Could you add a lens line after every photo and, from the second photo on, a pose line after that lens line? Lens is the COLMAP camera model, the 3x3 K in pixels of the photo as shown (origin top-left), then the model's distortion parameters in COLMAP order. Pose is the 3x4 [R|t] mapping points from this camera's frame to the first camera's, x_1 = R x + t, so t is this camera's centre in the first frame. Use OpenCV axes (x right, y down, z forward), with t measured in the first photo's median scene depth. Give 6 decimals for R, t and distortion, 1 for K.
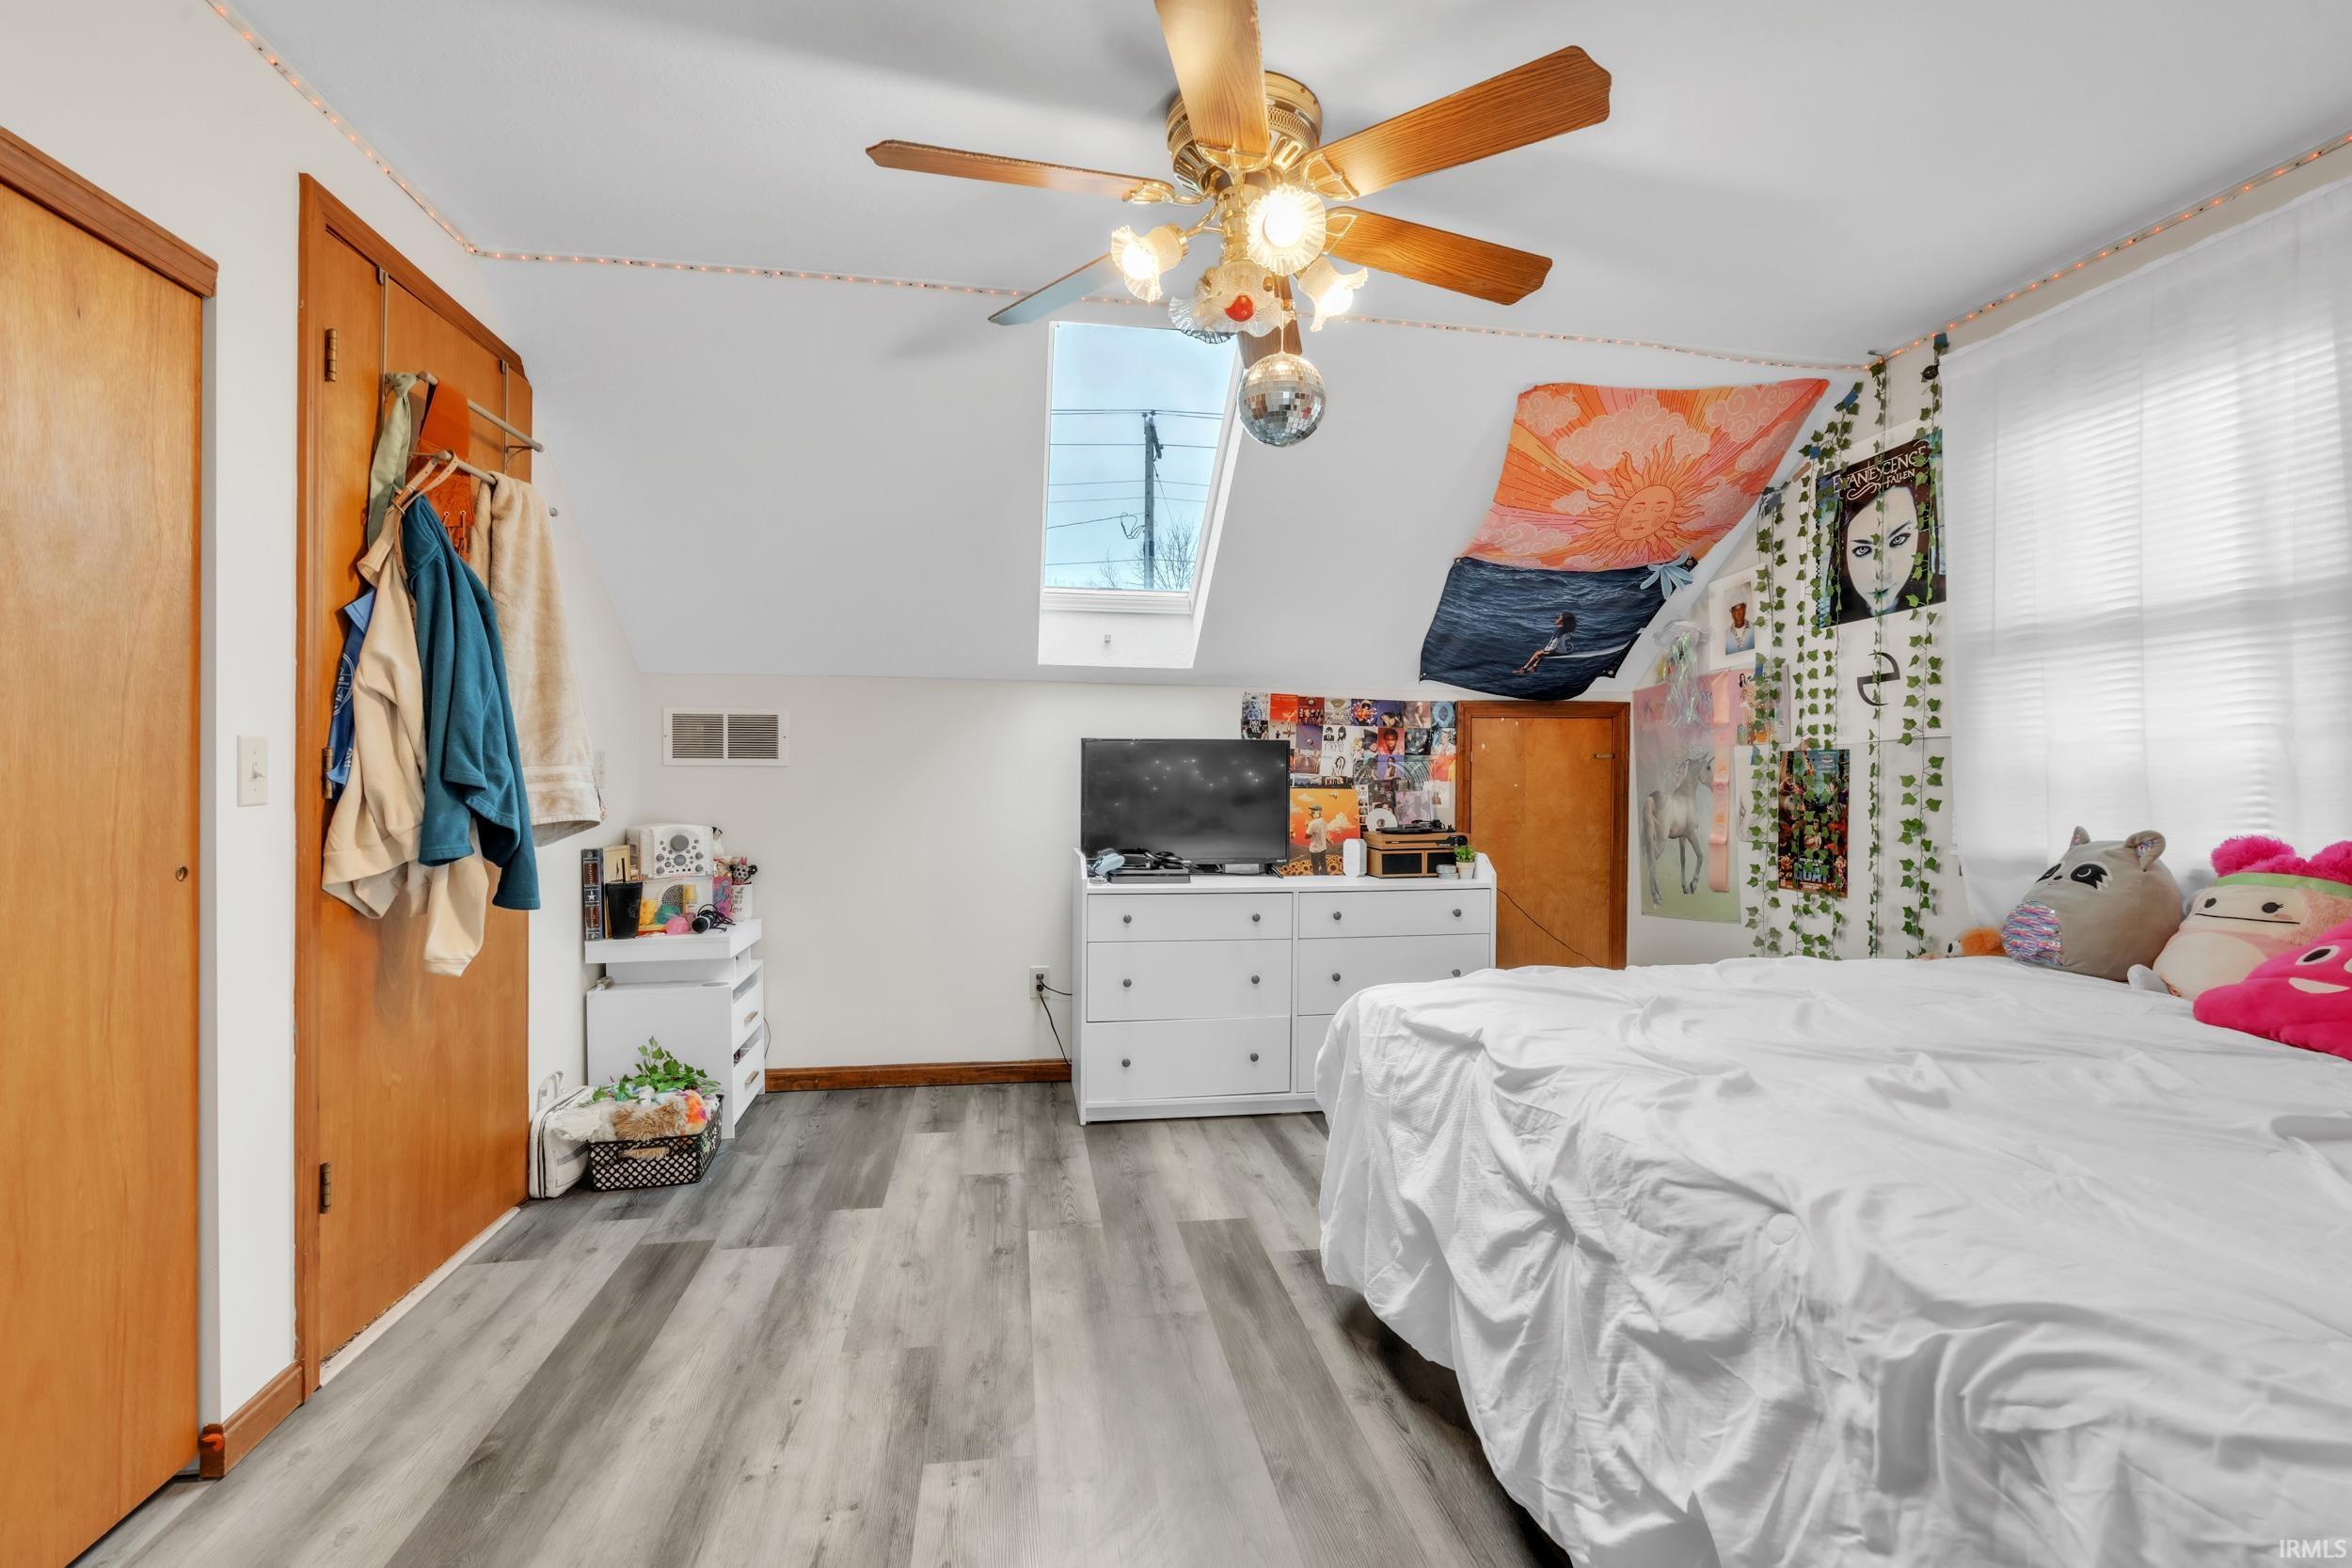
lens RADIAL K [[1070.9, 0, 1180.4], [0, 1070.9, 778.1], [0, 0, 1]] dist [-0.003238, -0.000358]
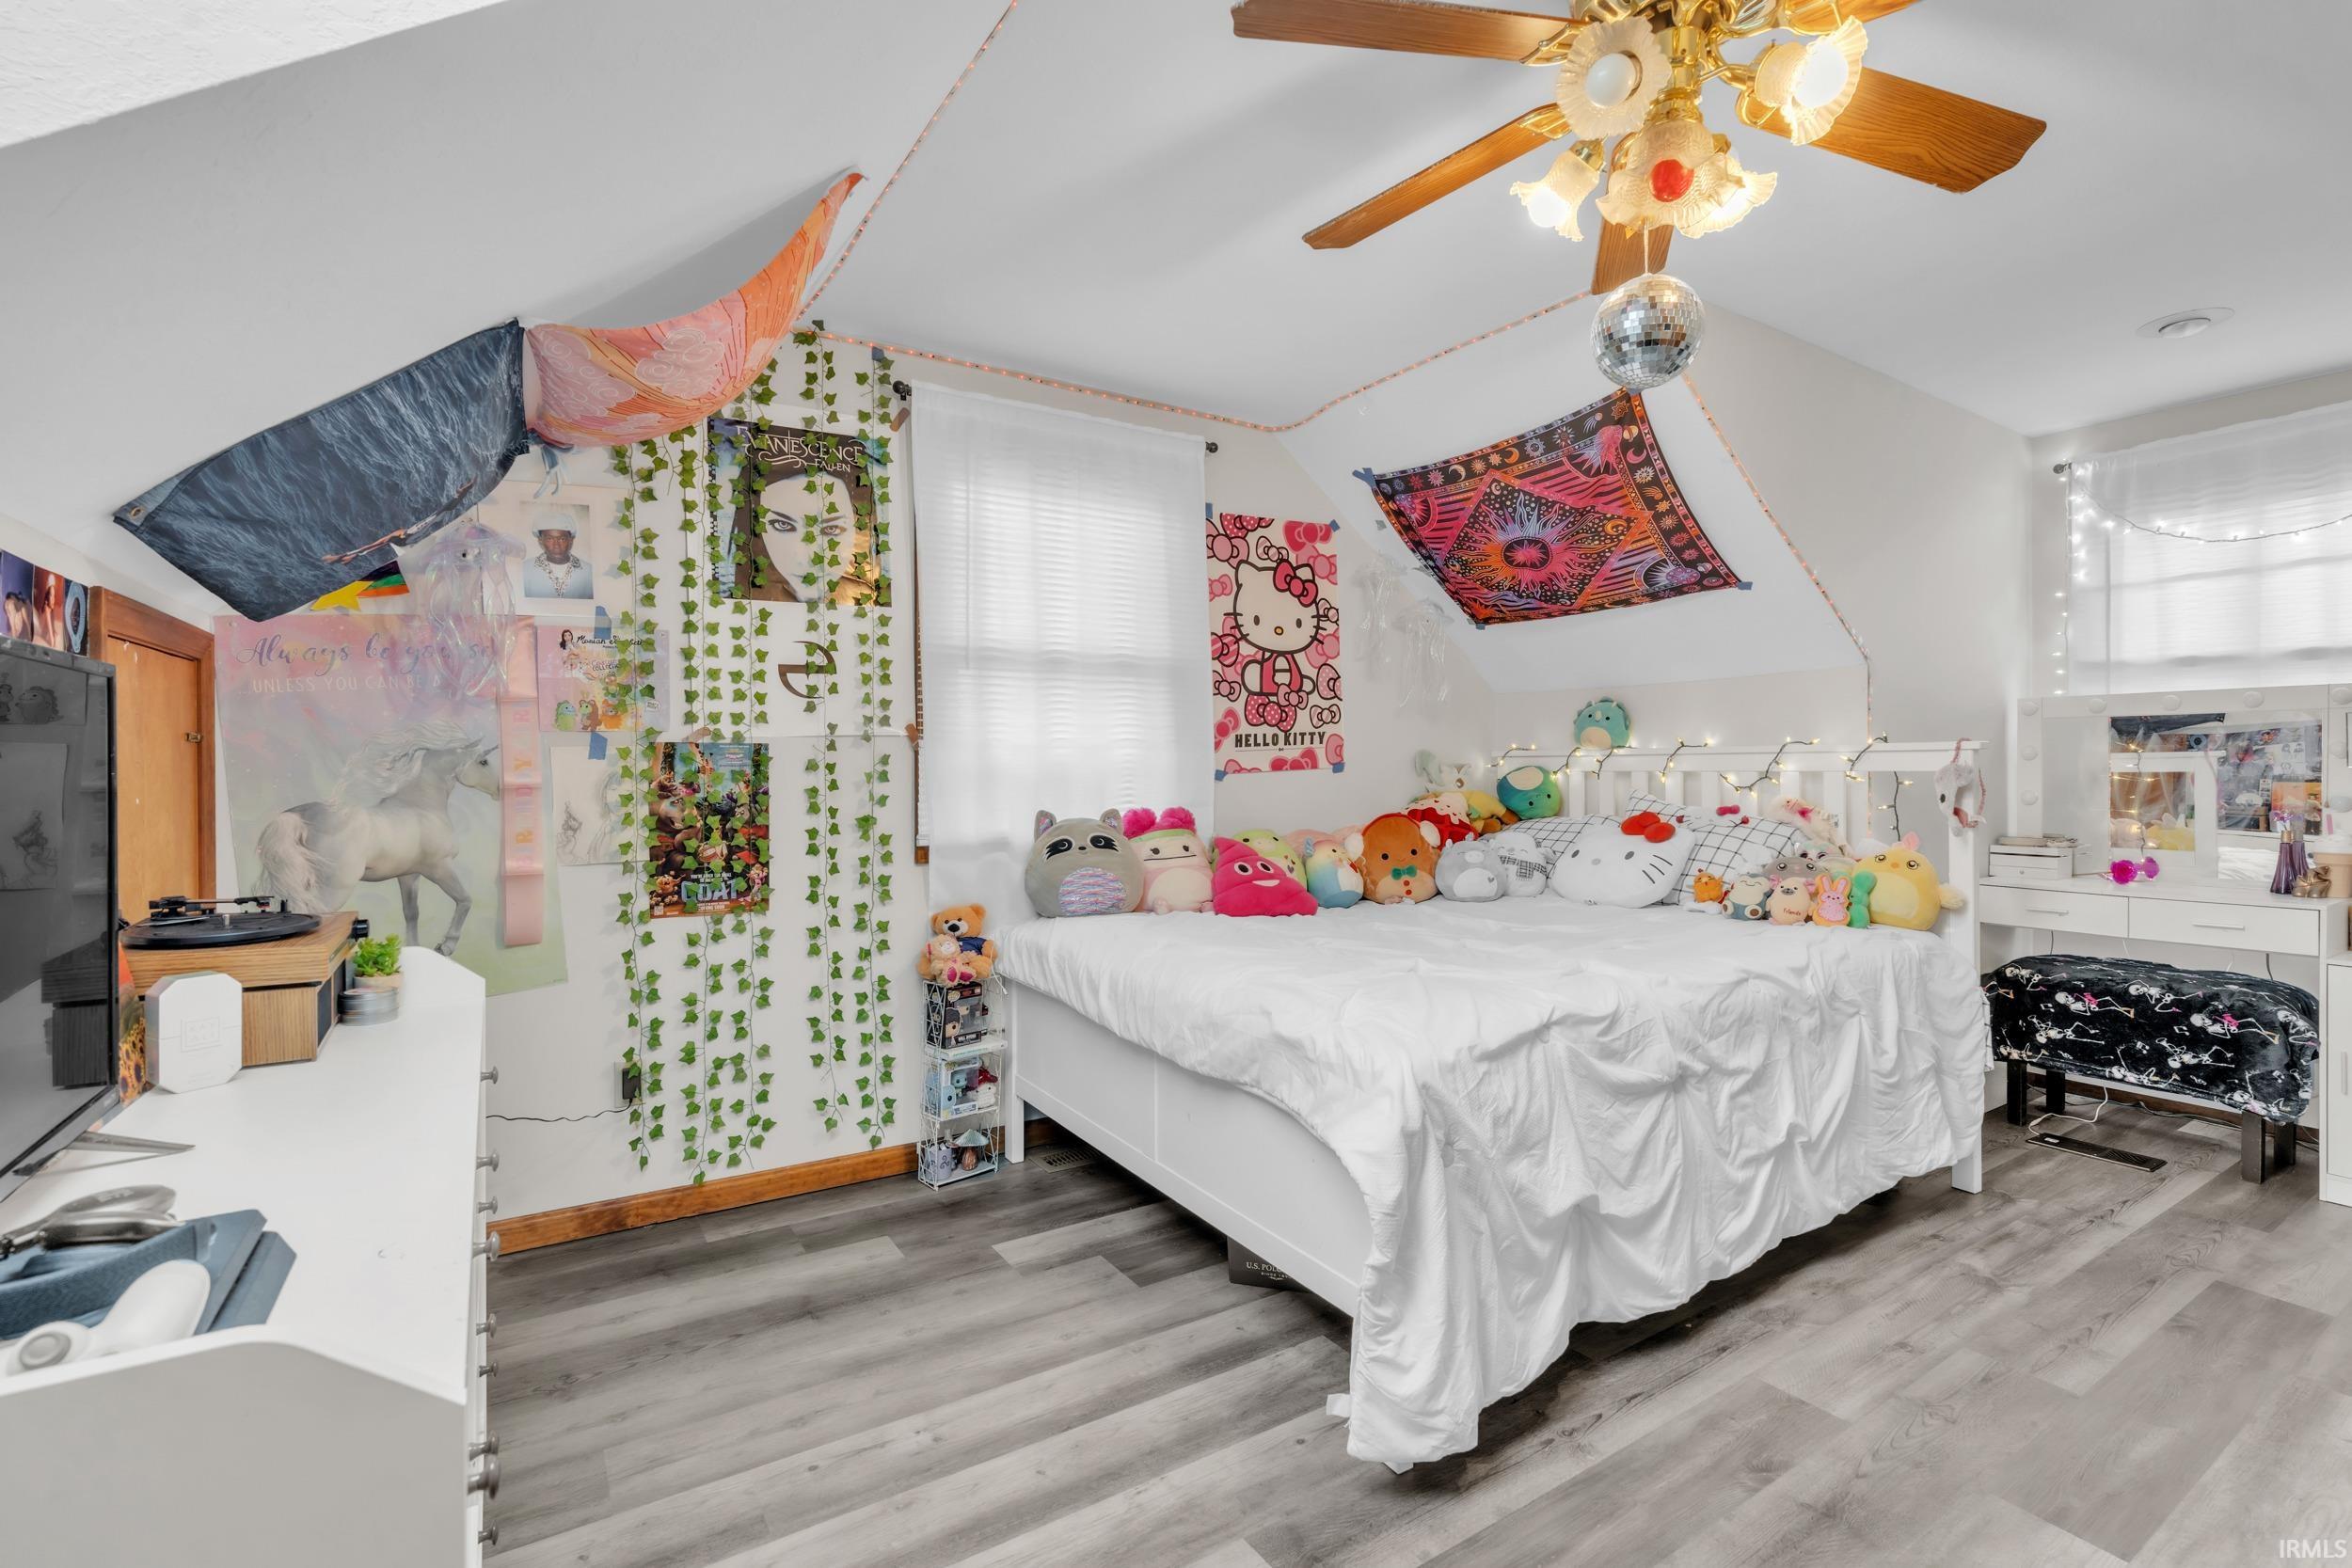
lens RADIAL K [[1070.9, 0, 1182.1], [0, 1070.9, 777.5], [0, 0, 1]] dist [-0.003238, -0.000358]
pose [[-0.401321, -0.004797, 0.915925, -0.316485], [0.006799, 0.999943, 0.008216, -0.003427], [-0.915912, 0.009525, -0.401266, 1.002305]]
